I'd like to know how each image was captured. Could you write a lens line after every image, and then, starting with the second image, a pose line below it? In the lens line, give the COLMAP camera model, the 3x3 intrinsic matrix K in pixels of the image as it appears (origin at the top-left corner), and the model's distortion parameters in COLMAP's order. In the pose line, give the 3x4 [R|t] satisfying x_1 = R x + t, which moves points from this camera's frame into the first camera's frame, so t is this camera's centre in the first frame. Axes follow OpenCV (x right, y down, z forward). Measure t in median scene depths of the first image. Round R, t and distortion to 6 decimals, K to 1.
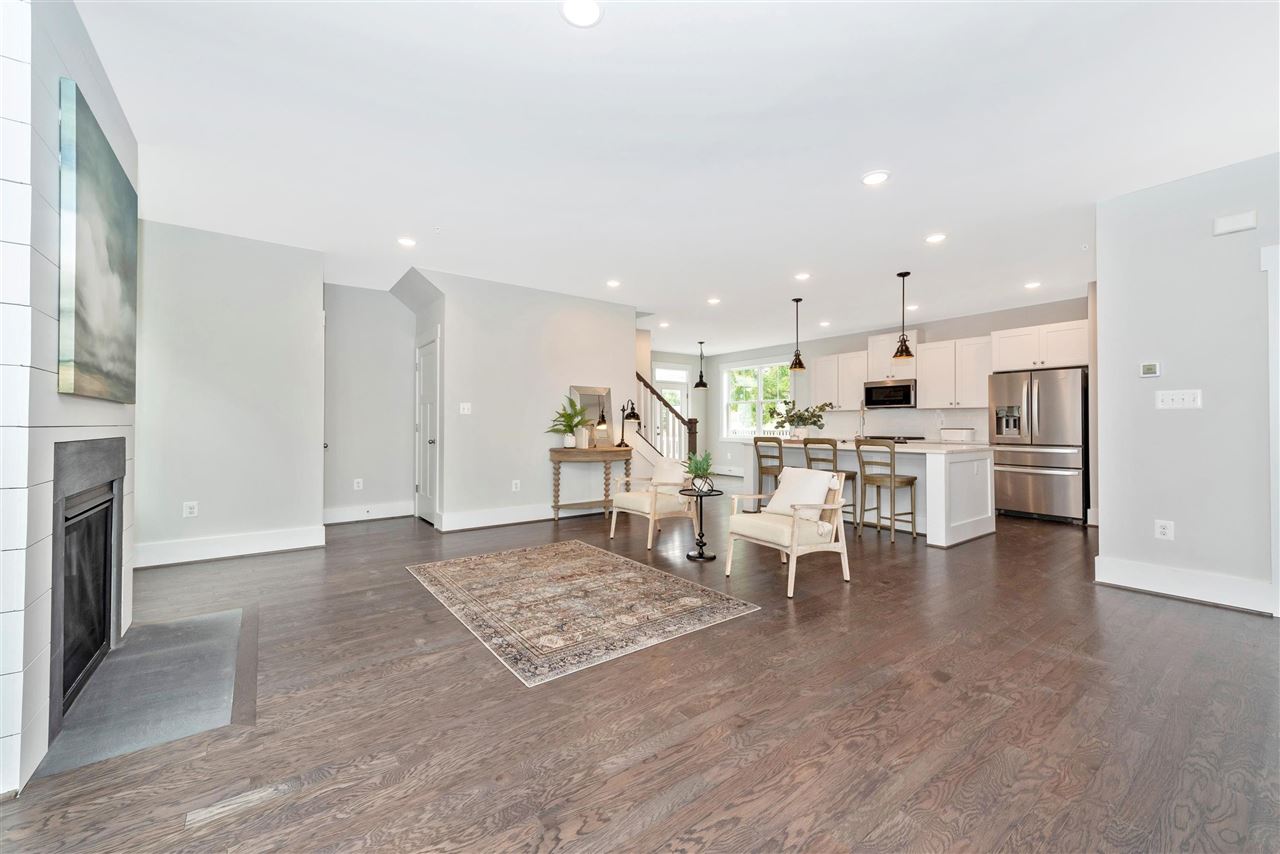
lens RADIAL K [[501.5, 0, 640.0], [0, 501.5, 427.0], [0, 0, 1]] dist [0.018718, -0.006294]
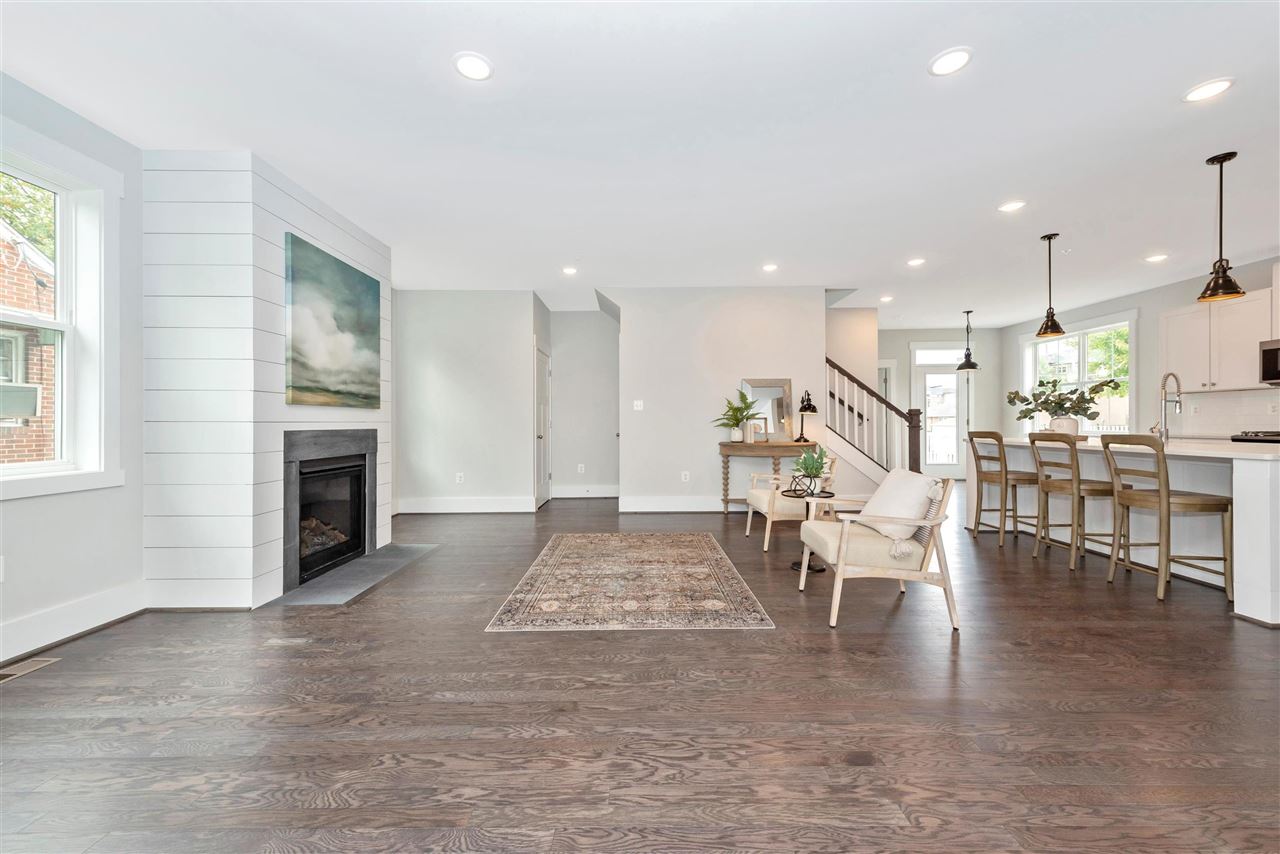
lens RADIAL K [[501.5, 0, 640.0], [0, 501.5, 427.0], [0, 0, 1]] dist [0.018718, -0.006294]
pose [[0.797023, -0.004089, -0.603935, 0.530993], [0.008371, 0.999956, 0.004277, 0.010703], [0.603890, -0.008464, 0.797022, 0.164047]]
